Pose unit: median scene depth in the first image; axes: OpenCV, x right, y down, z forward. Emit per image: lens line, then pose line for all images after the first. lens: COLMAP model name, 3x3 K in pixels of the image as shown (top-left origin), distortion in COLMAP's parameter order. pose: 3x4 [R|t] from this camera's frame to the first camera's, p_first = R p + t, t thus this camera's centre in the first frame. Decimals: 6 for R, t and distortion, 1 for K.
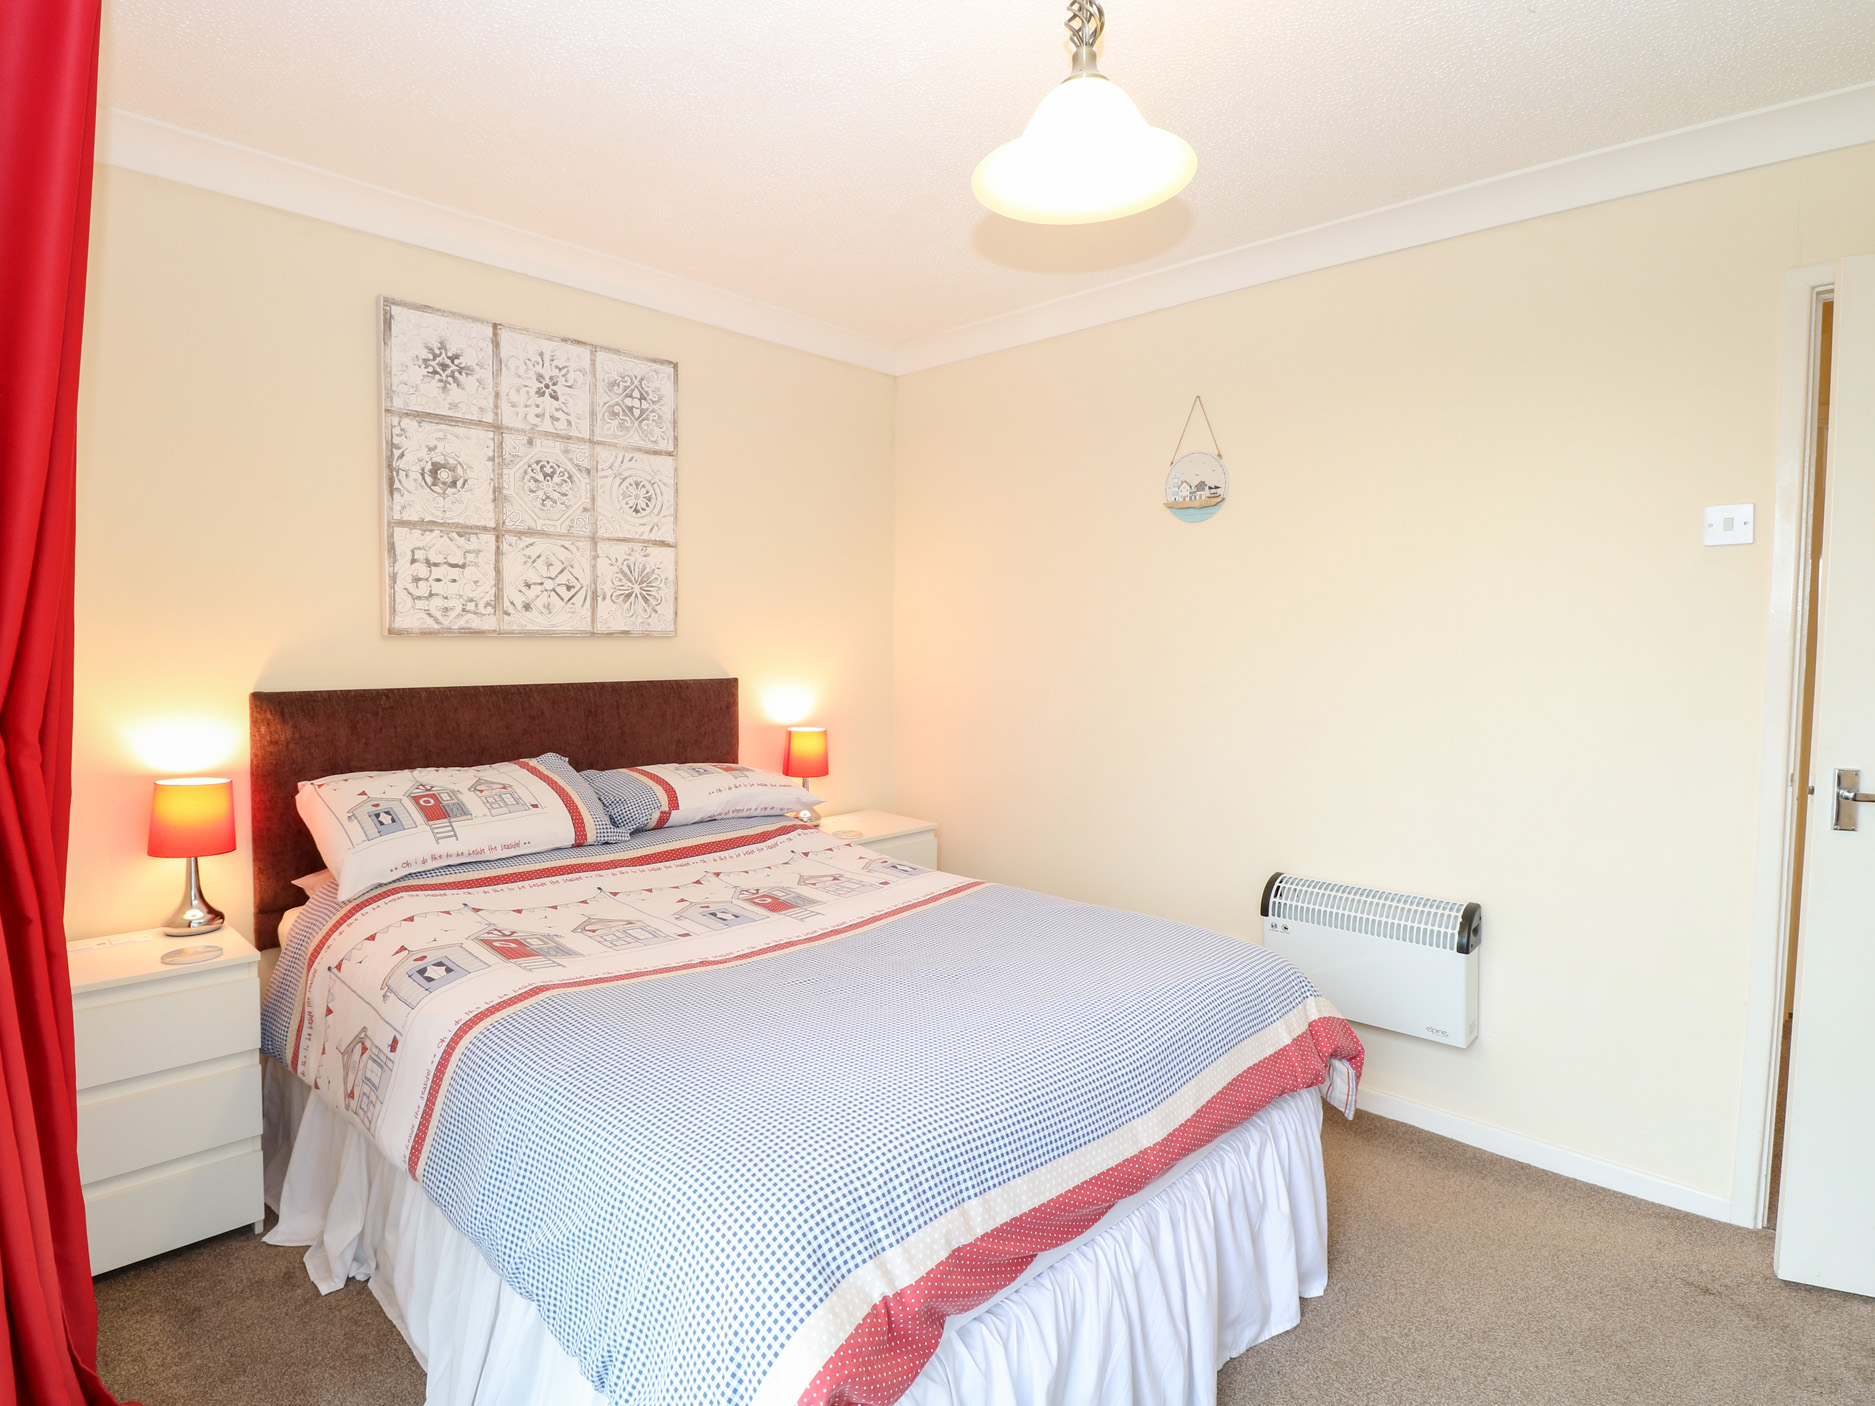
lens RADIAL K [[973.5, 0, 941.4], [0, 973.5, 696.9], [0, 0, 1]] dist [-0.006601, -0.000722]
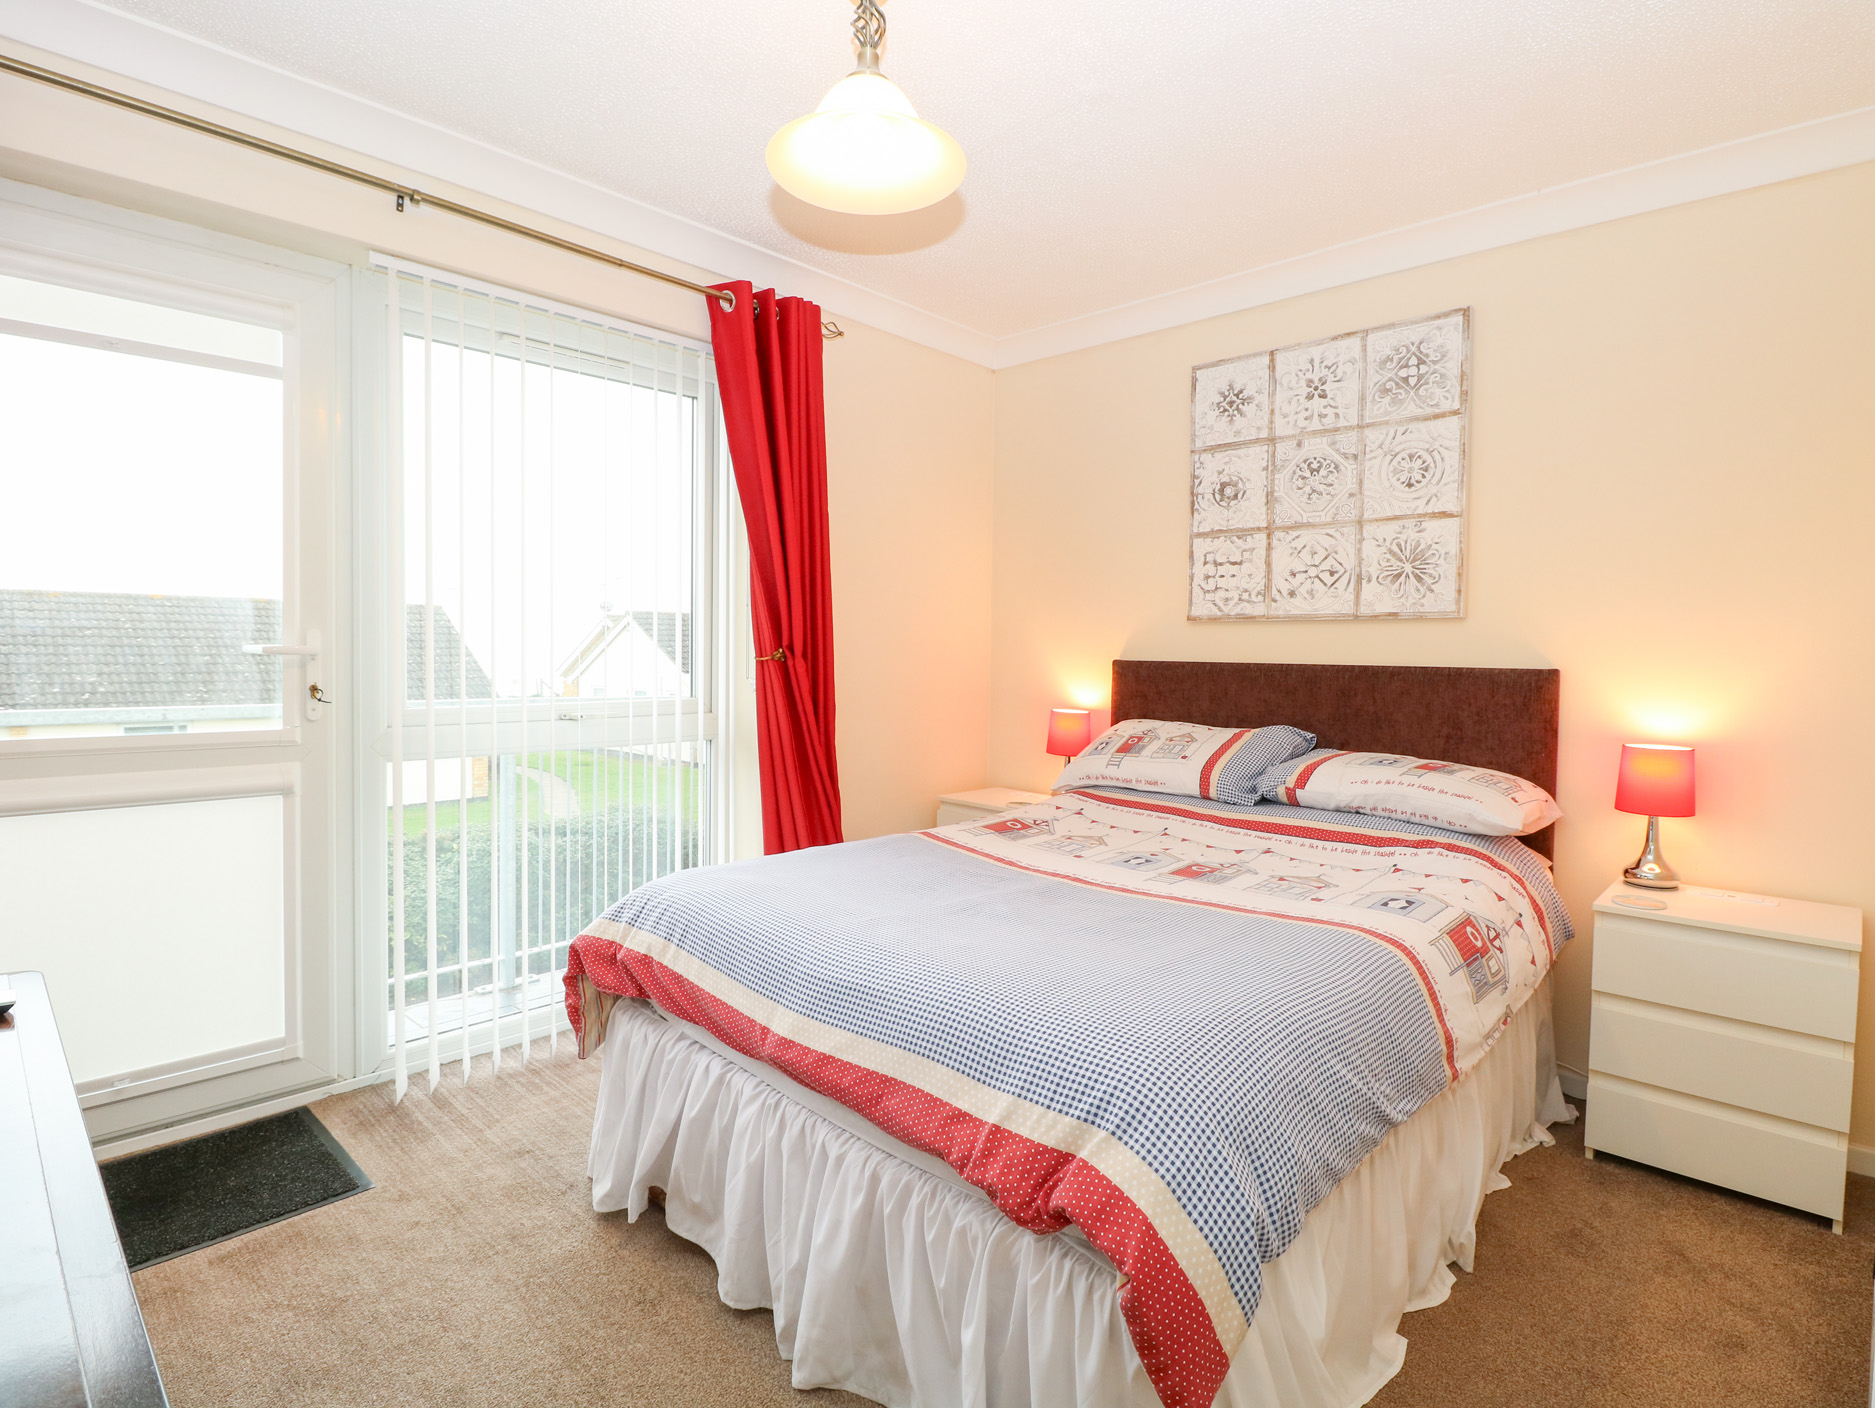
lens RADIAL K [[973.5, 0, 942.1], [0, 973.5, 699.4], [0, 0, 1]] dist [-0.006601, -0.000722]
pose [[0.003324, 0.043704, -0.999039, 0.686964], [-0.073290, 0.996368, 0.043343, 0.008861], [0.997305, 0.073075, 0.006515, 0.602055]]
